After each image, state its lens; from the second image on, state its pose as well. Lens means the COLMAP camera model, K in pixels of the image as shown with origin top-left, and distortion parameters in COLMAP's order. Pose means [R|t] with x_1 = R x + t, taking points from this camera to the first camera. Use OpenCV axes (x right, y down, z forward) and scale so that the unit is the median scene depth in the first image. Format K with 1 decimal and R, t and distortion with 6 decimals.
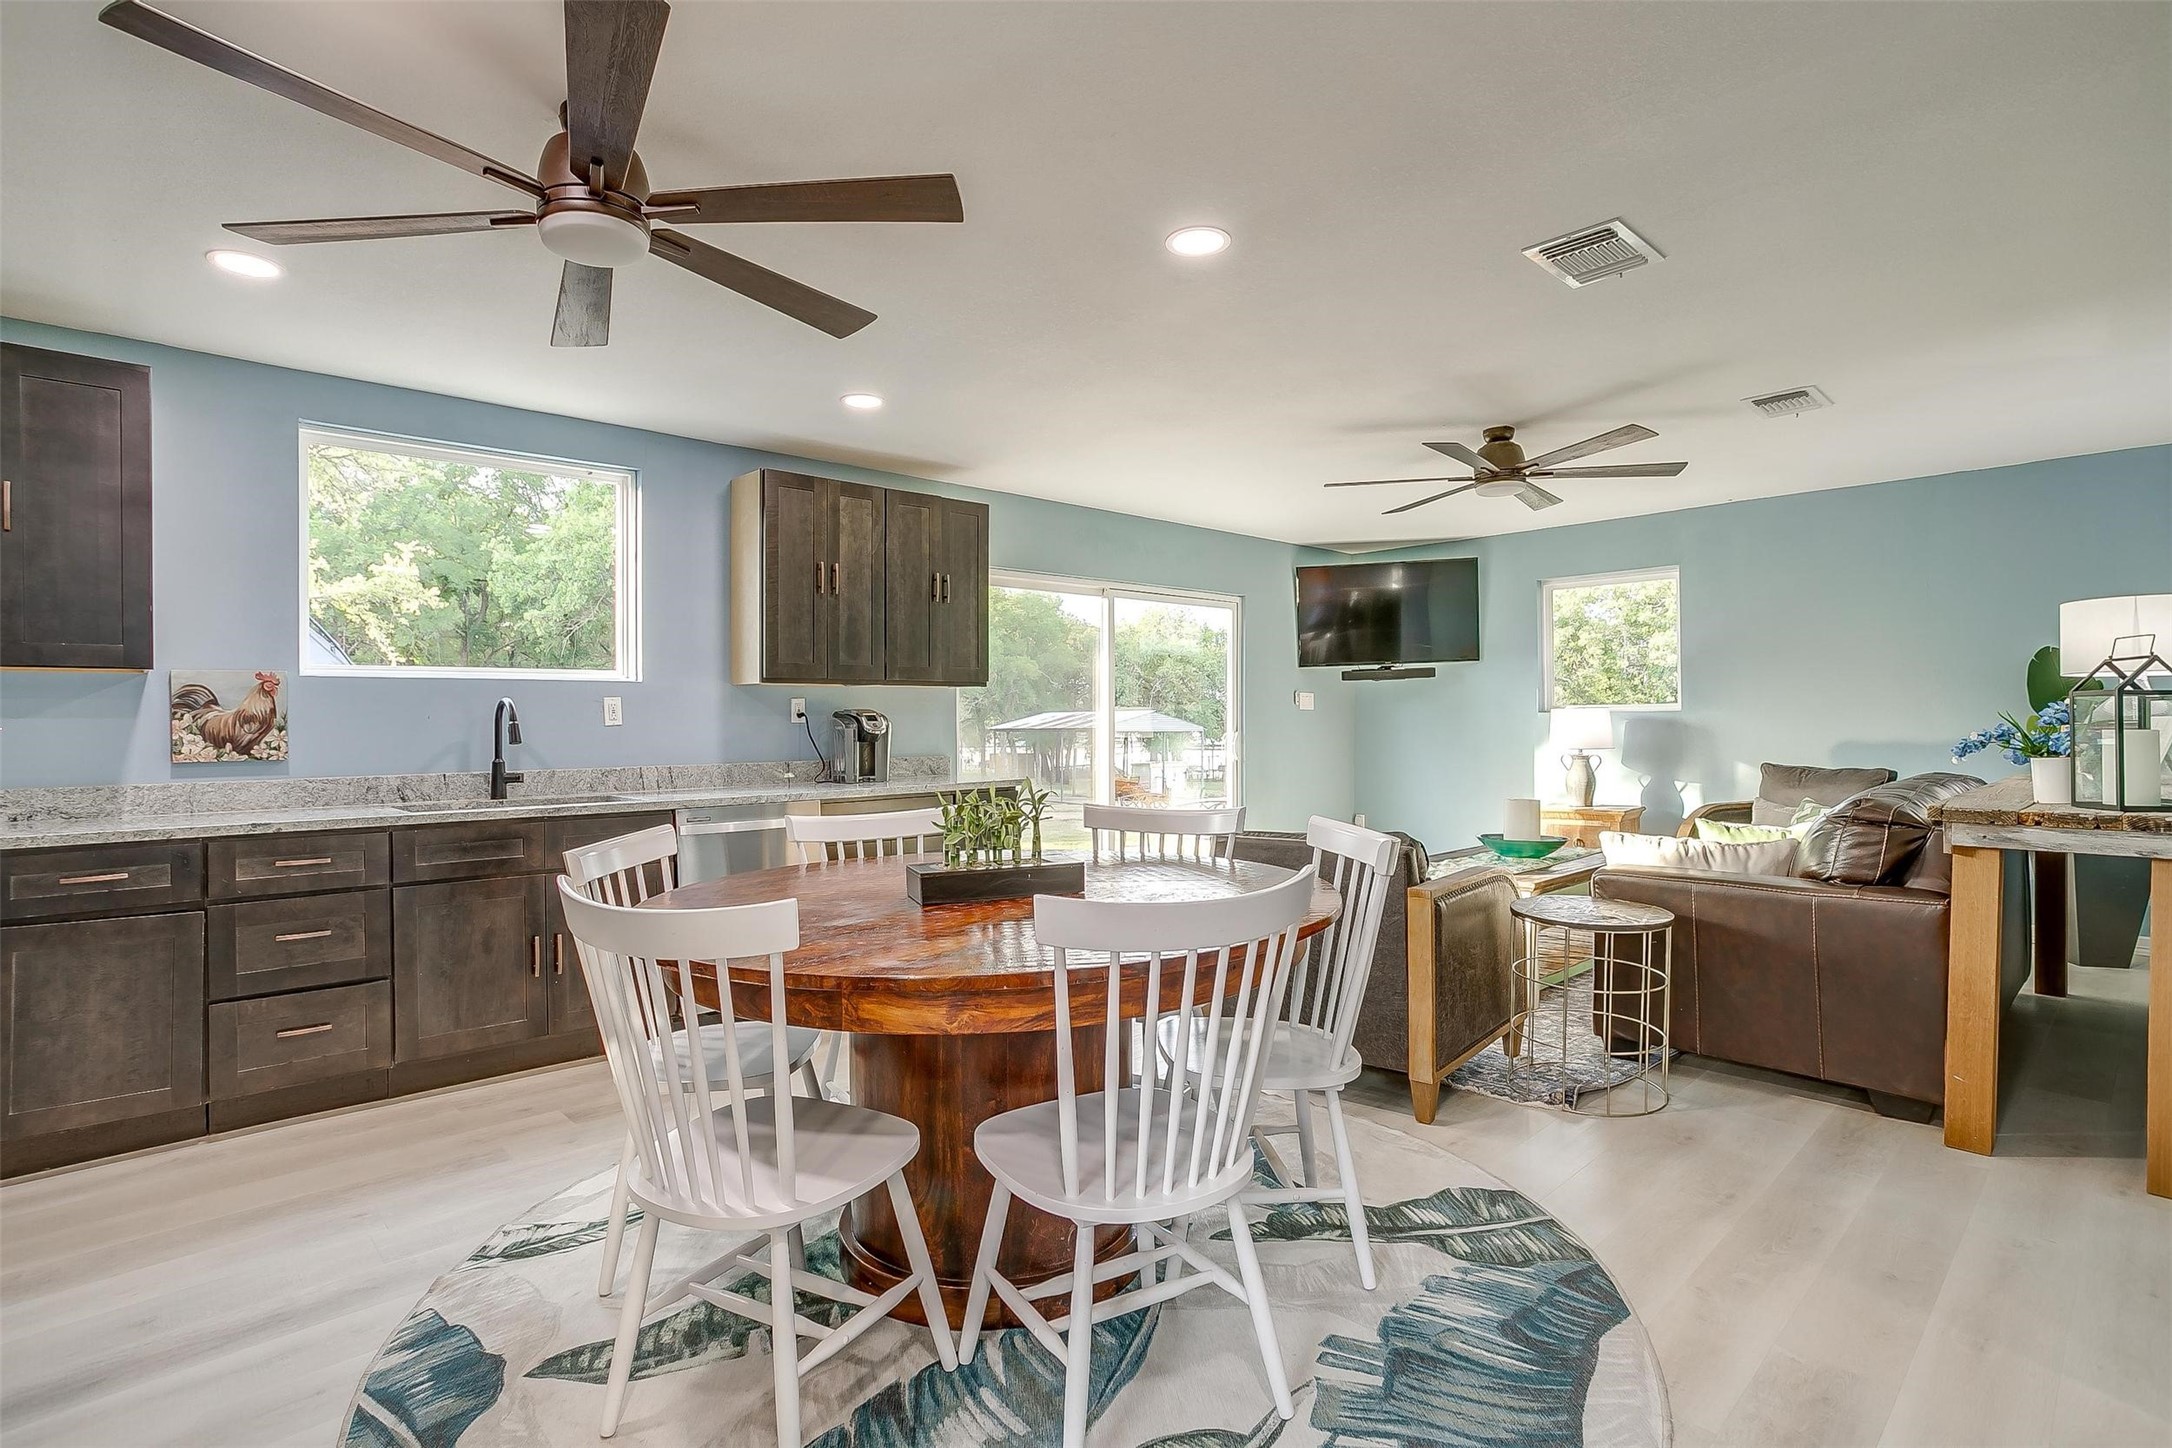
lens RADIAL K [[1058.2, 0, 1079.6], [0, 1058.2, 720.1], [0, 0, 1]] dist [-0.035303, 0.020997]
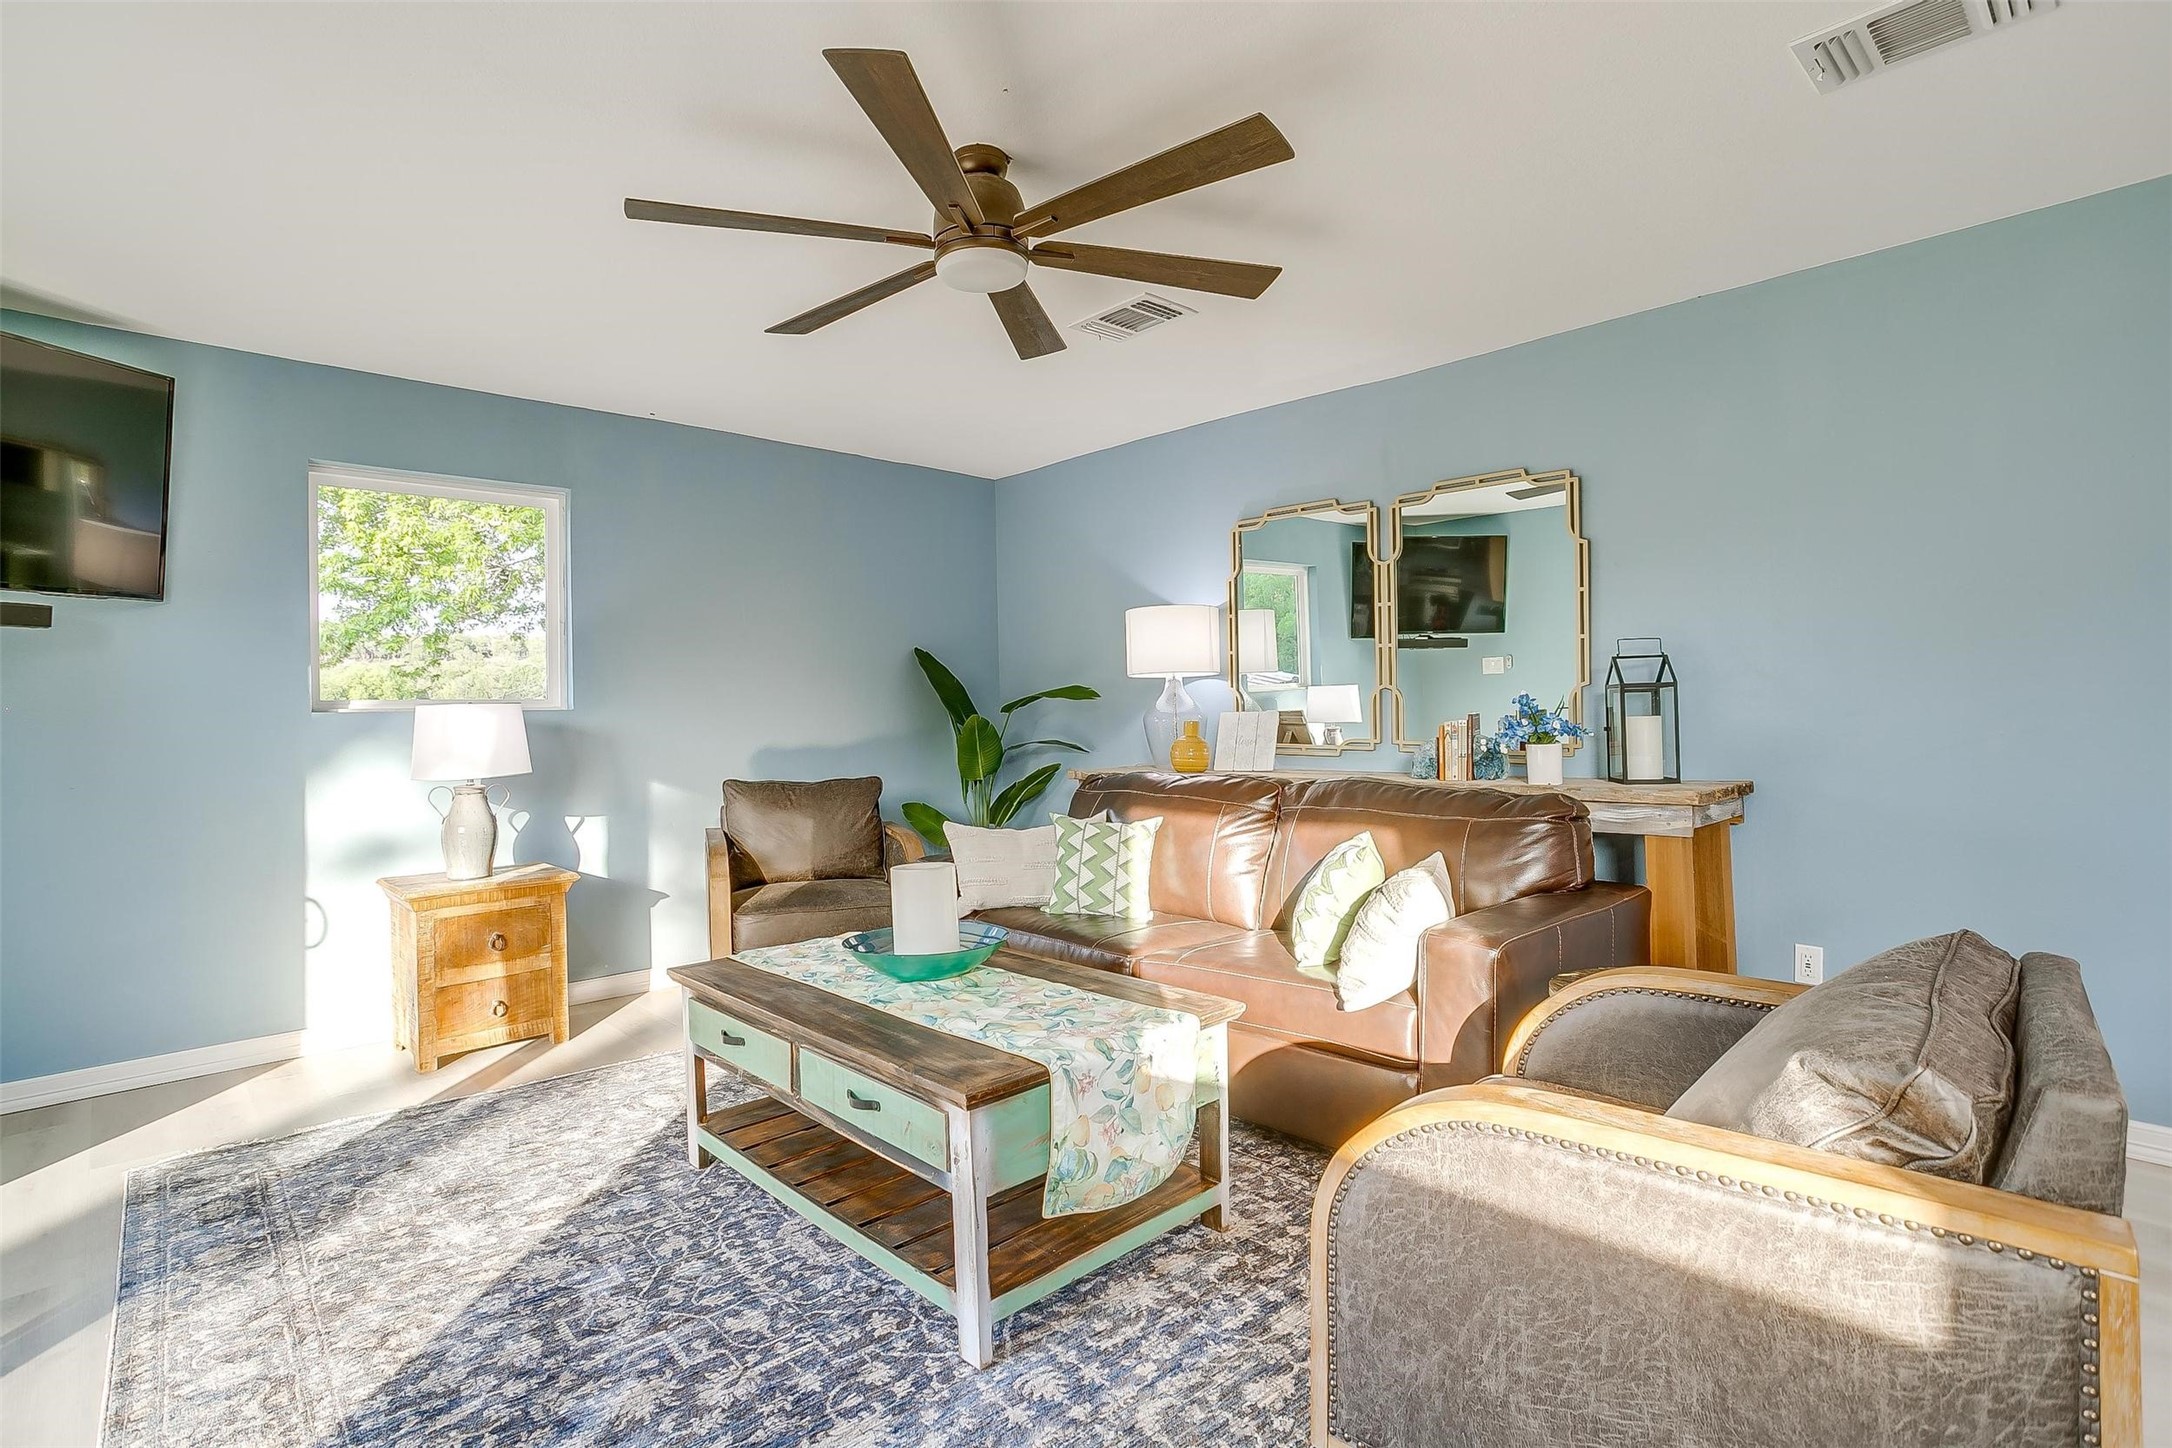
lens RADIAL K [[1058.2, 0, 1079.6], [0, 1058.2, 720.1], [0, 0, 1]] dist [-0.035303, 0.020997]
pose [[-0.023296, 0.001705, 0.999727, -0.140160], [0.017018, 0.999854, -0.001309, 0.006895], [-0.999584, 0.016983, -0.023321, 1.198265]]
